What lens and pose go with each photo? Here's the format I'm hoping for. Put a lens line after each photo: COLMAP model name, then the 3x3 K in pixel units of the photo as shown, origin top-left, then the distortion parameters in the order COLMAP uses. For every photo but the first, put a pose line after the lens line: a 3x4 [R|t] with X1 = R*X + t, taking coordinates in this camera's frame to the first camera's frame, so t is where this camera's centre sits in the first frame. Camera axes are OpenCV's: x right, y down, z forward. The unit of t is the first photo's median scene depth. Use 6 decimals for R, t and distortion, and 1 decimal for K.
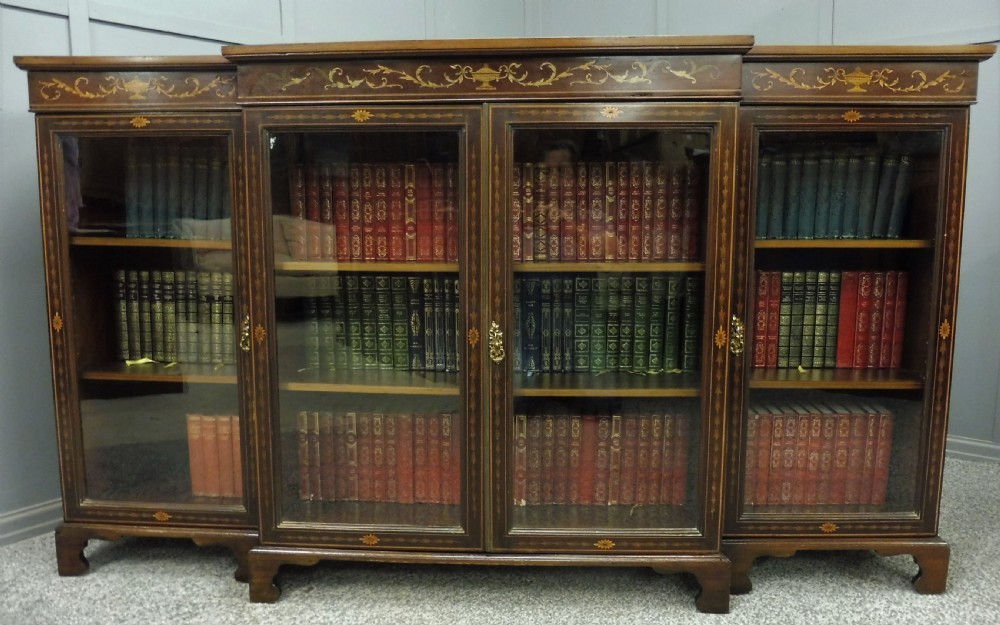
lens RADIAL K [[749.8, 0, 504.5], [0, 749.8, 305.8], [0, 0, 1]] dist [-0.053626, 0.019300]
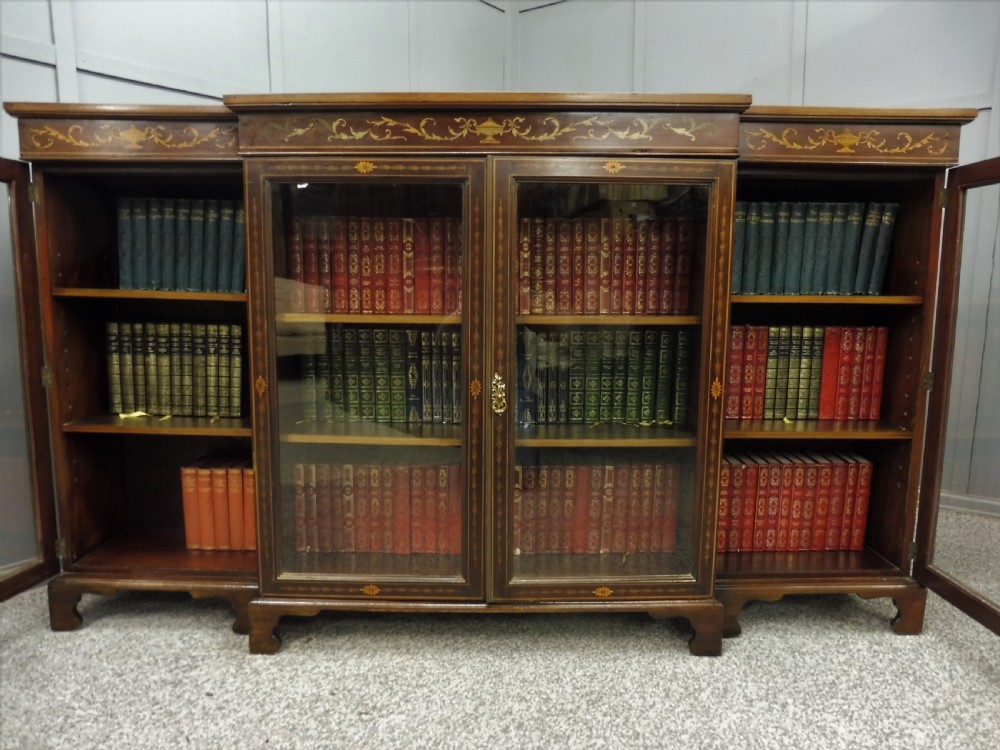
lens RADIAL K [[719.3, 0, 504.0], [0, 719.3, 373.7], [0, 0, 1]] dist [-0.062788, 0.036059]
pose [[0.998672, 0.001116, 0.051517, -0.051141], [-0.001573, 0.999960, 0.008842, 0.012776], [-0.051505, -0.008911, 0.998633, 0.028249]]
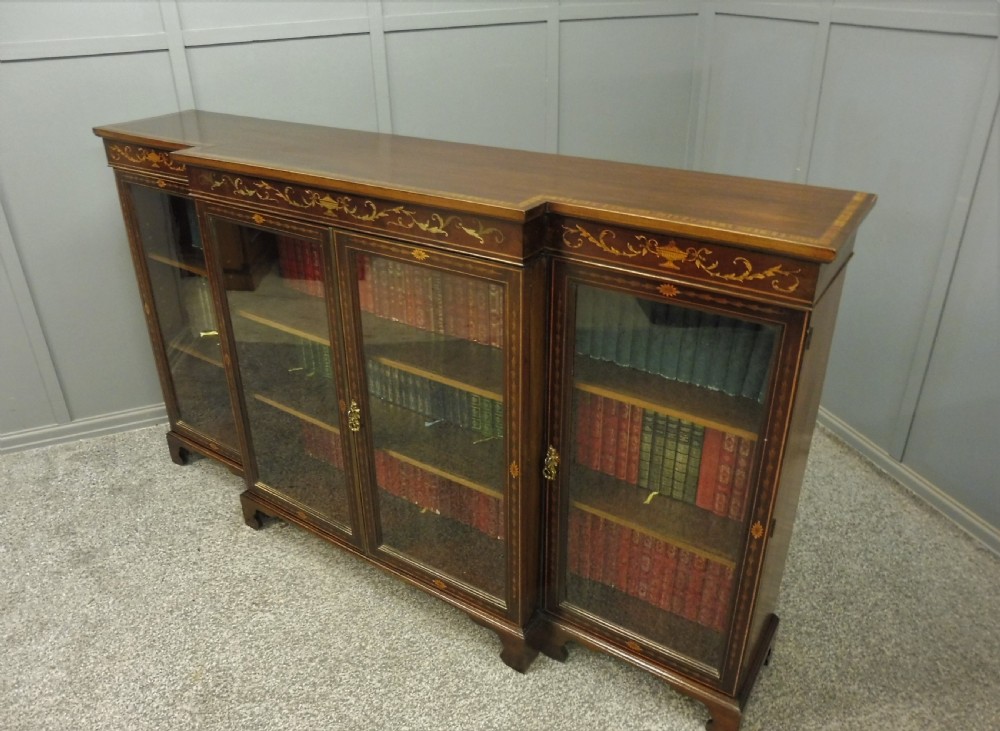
lens RADIAL K [[759.0, 0, 484.8], [0, 759.0, 334.8], [0, 0, 1]] dist [-0.032484, -0.013906]
pose [[0.851134, 0.215998, -0.478451, 0.694334], [-0.048085, 0.939673, 0.338678, -0.478377], [0.522741, -0.265255, 0.810174, 0.147966]]
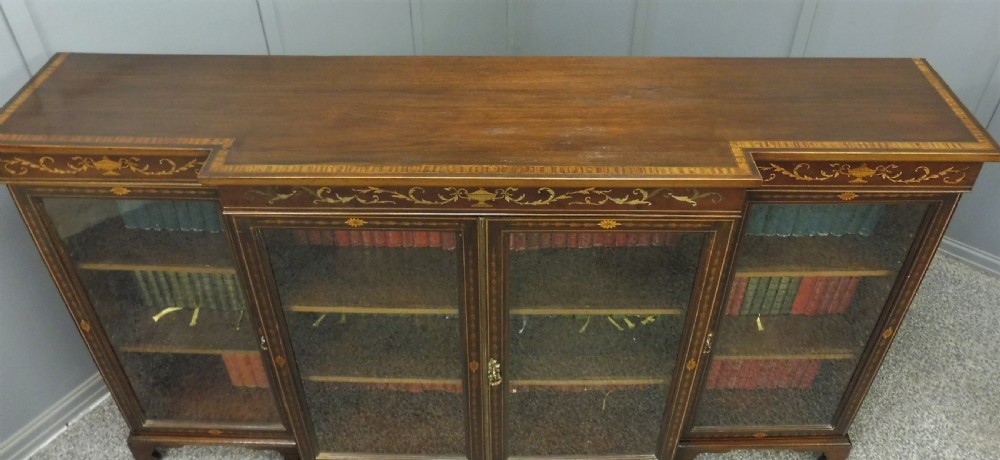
lens RADIAL K [[727.3, 0, 510.3], [0, 727.3, 84.0], [0, 0, 1]] dist [-0.042193, 0.001225]
pose [[0.999142, -0.016951, 0.037801, -0.019429], [-0.001621, 0.895757, 0.444542, -0.791698], [-0.041396, -0.444222, 0.894960, 0.206340]]
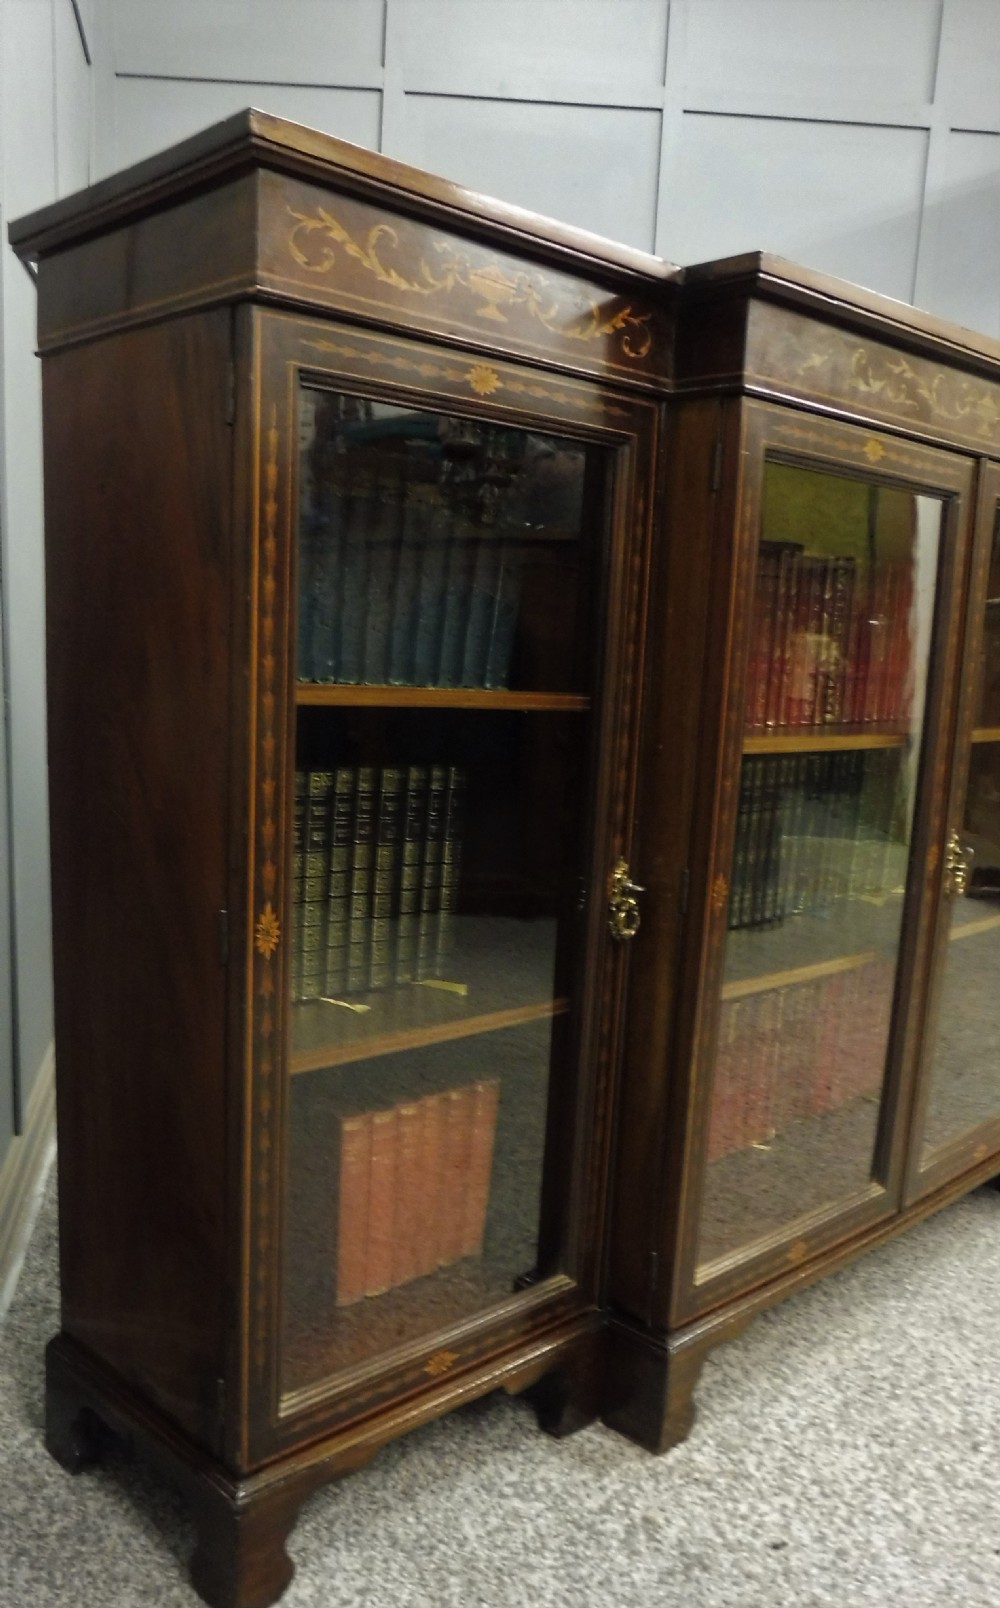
lens RADIAL K [[1316.3, 0, 345.2], [0, 1316.3, 897.2], [0, 0, 1]] dist [-0.048511, -0.002889]
pose [[0.726132, -0.111964, 0.678378, -1.038581], [0.057305, 0.993074, 0.102565, -0.056993], [-0.685163, -0.035601, 0.727519, 0.549466]]
